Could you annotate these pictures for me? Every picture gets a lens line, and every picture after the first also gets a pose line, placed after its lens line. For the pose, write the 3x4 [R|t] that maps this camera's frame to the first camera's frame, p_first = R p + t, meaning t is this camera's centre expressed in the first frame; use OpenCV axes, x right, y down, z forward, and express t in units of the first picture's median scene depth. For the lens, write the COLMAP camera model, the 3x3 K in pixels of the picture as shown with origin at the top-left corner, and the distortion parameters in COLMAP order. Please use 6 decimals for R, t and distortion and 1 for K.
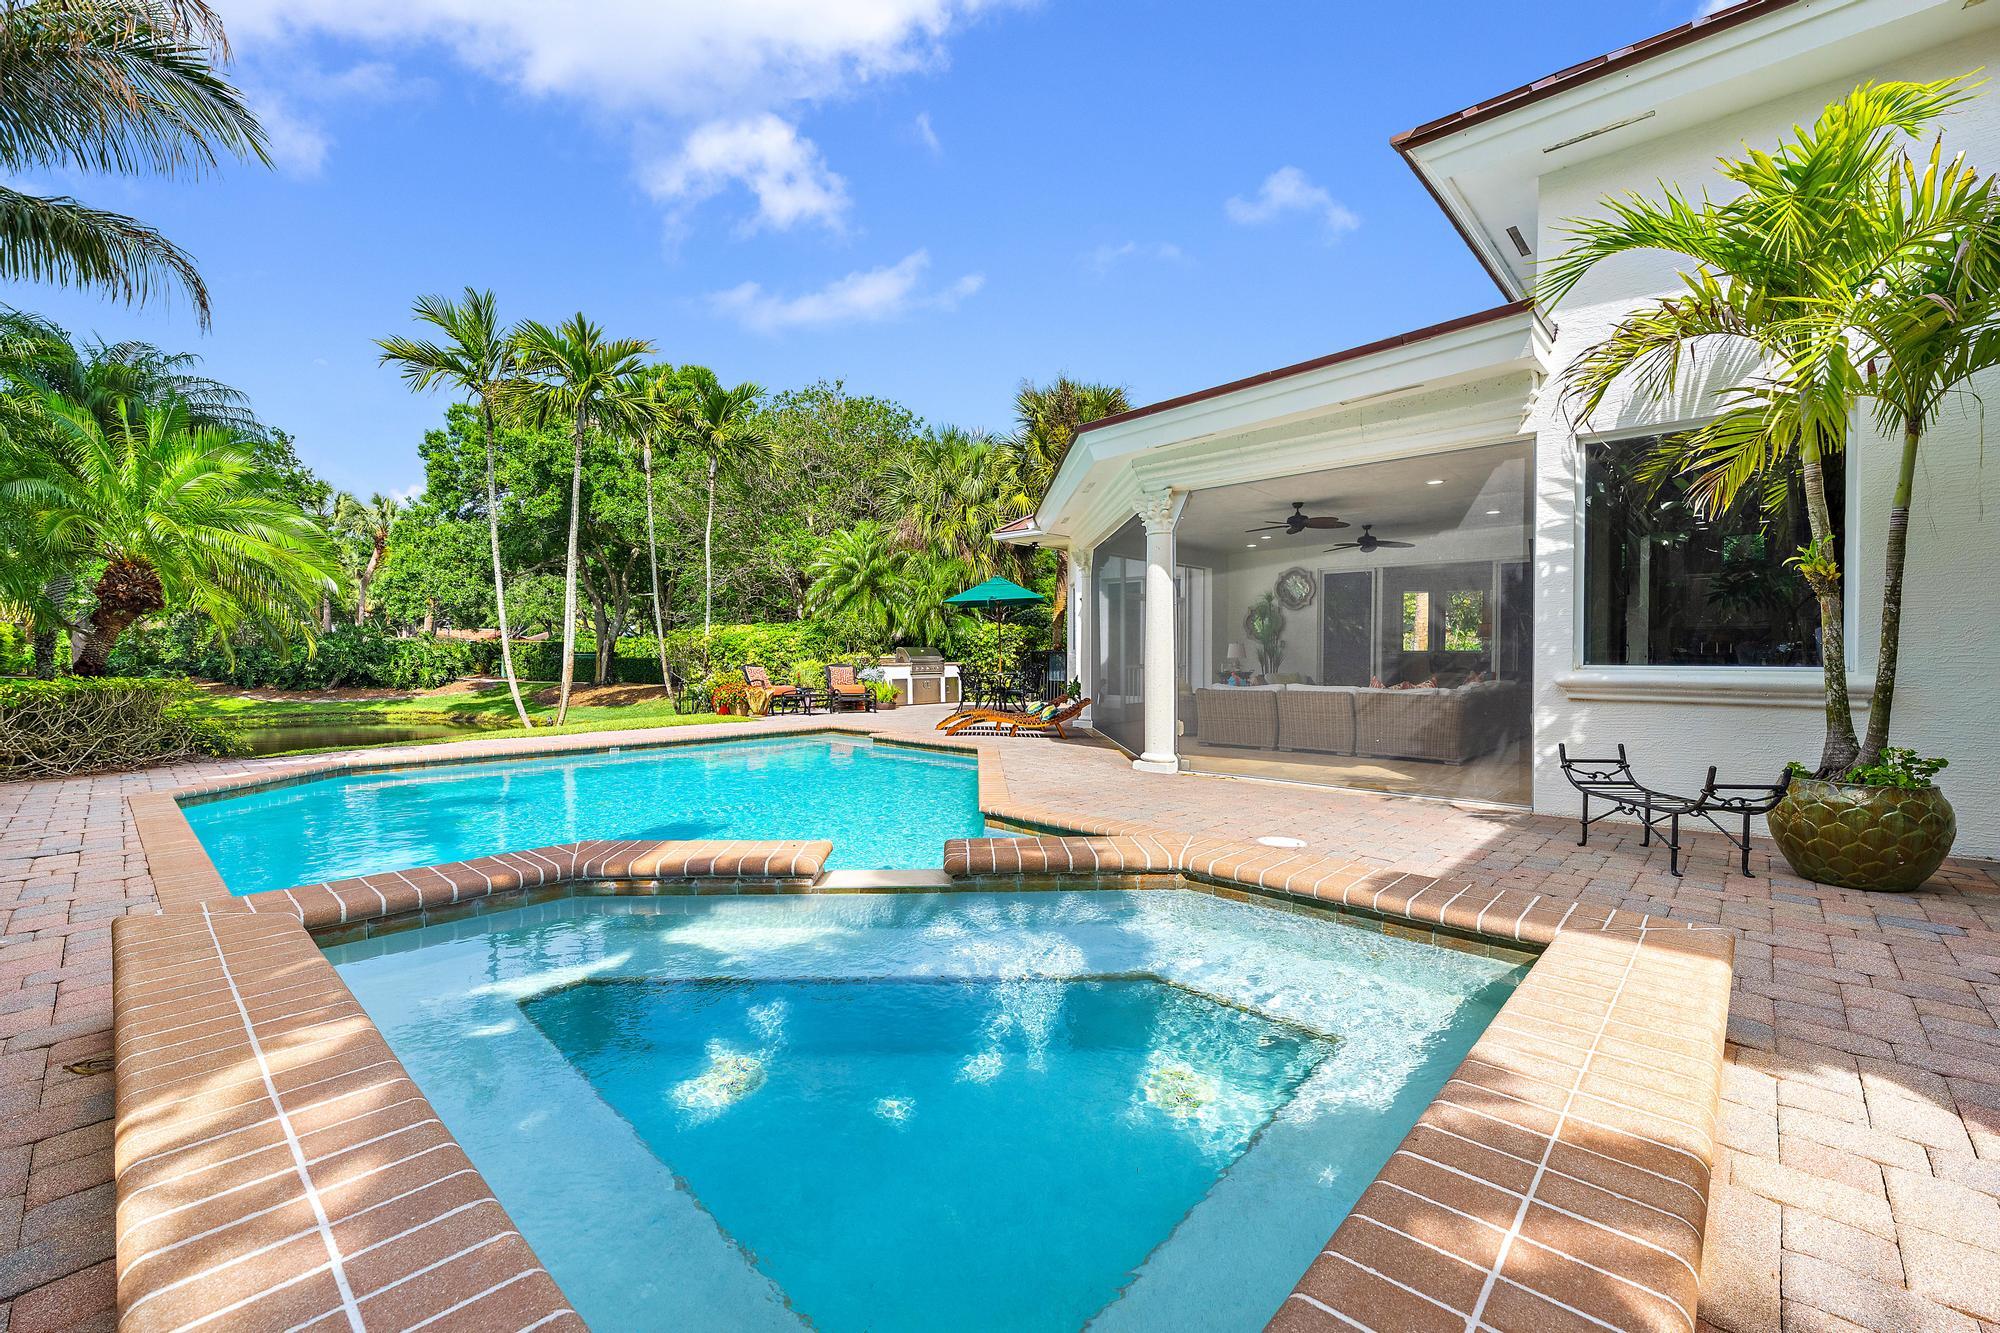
lens RADIAL K [[782.6, 0, 1002.9], [0, 782.6, 664.5], [0, 0, 1]] dist [-0.003679, 0.001092]
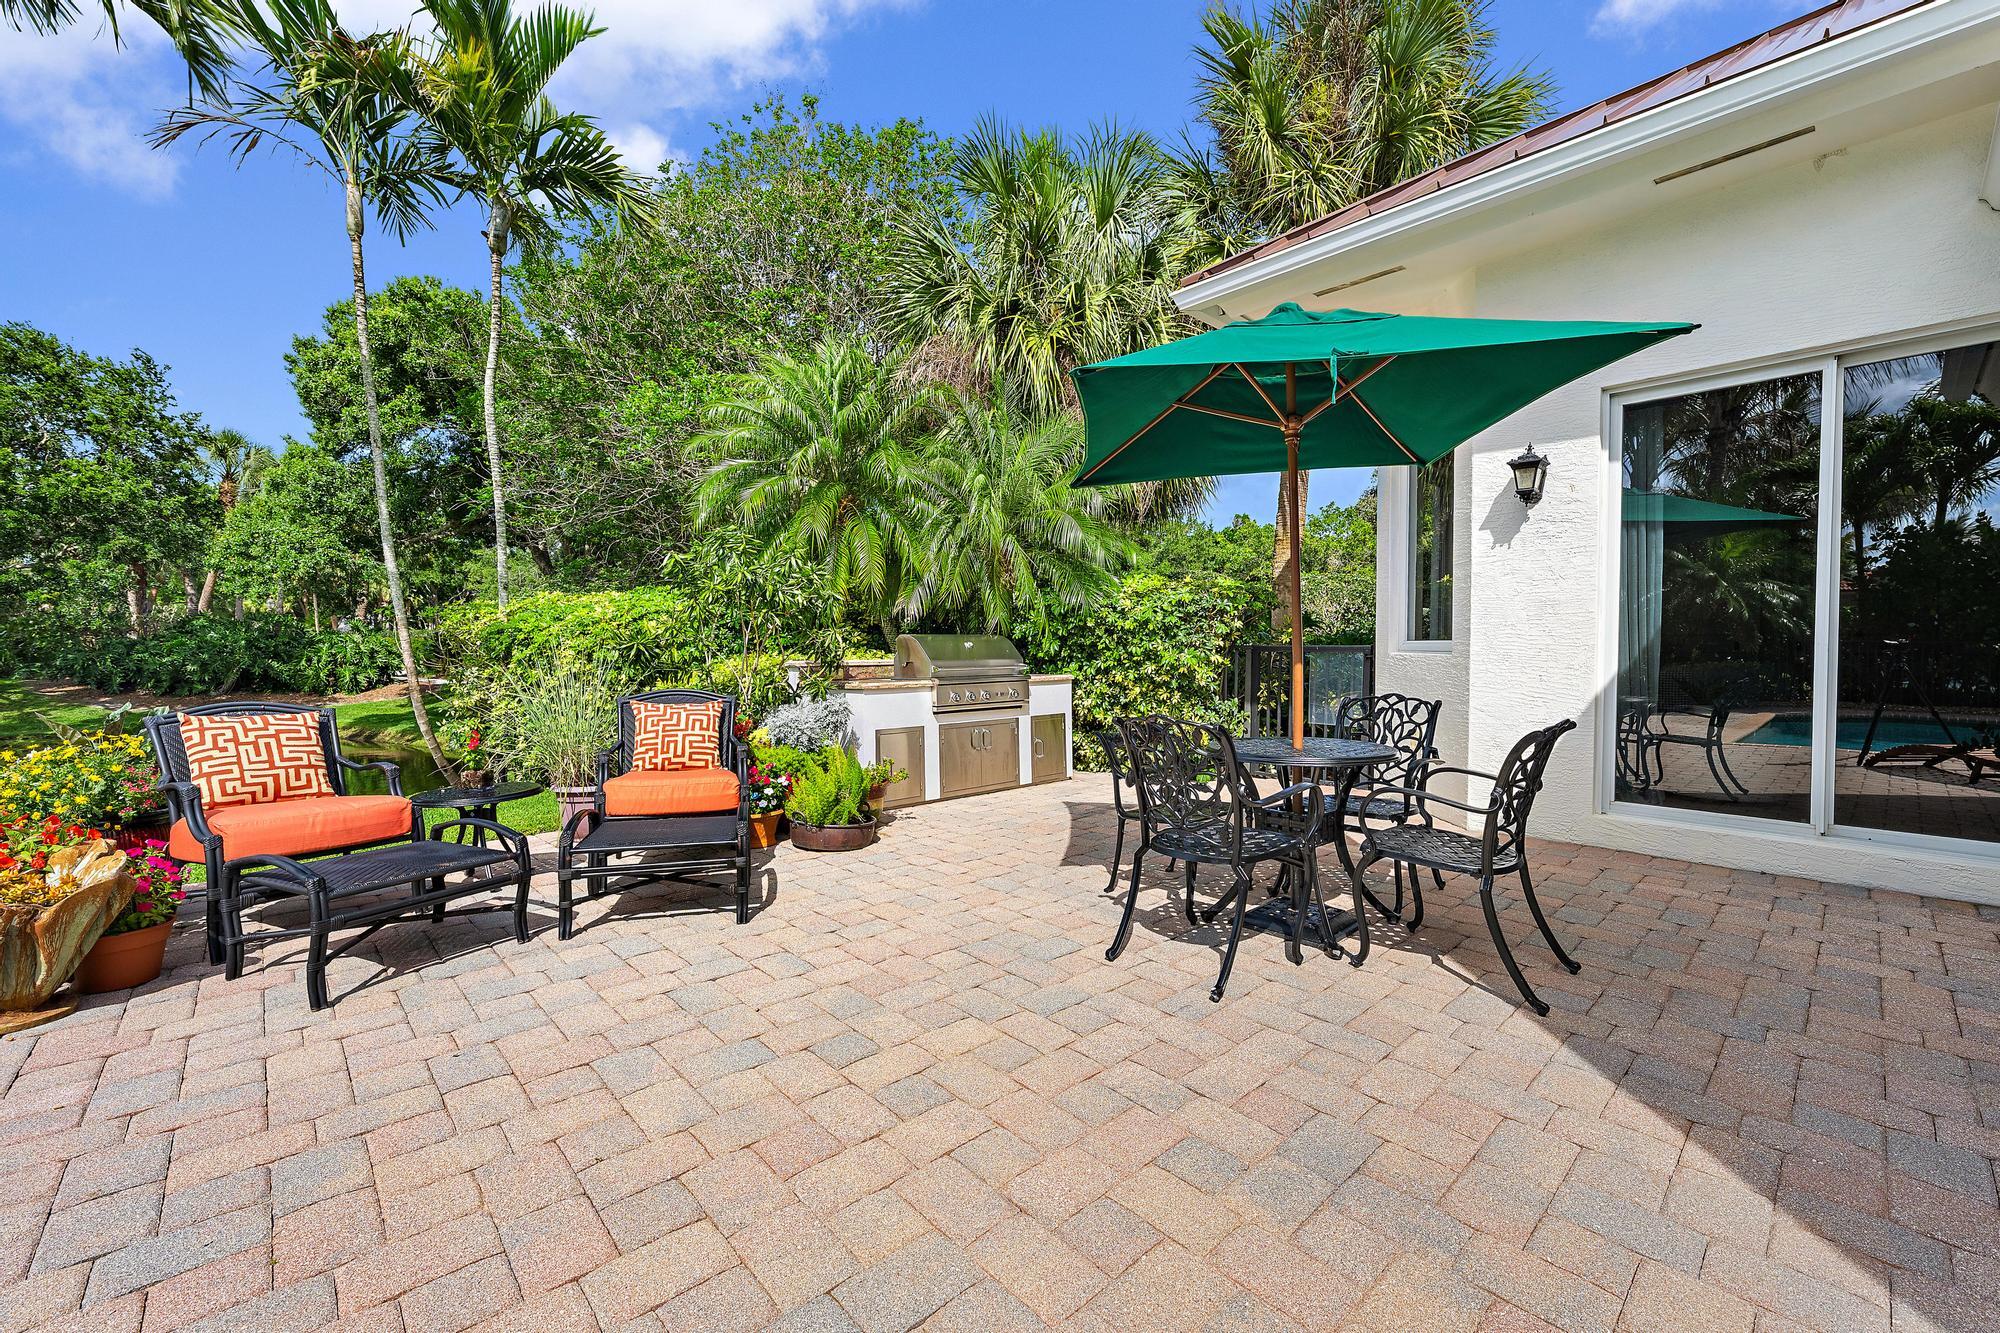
lens RADIAL K [[782.6, 0, 999.2], [0, 782.6, 667.0], [0, 0, 1]] dist [-0.003679, 0.001092]
pose [[0.995558, -0.000317, -0.094147, -0.052778], [0.001802, 0.999875, 0.015690, -0.012316], [0.094131, -0.015790, 0.995435, 0.606221]]
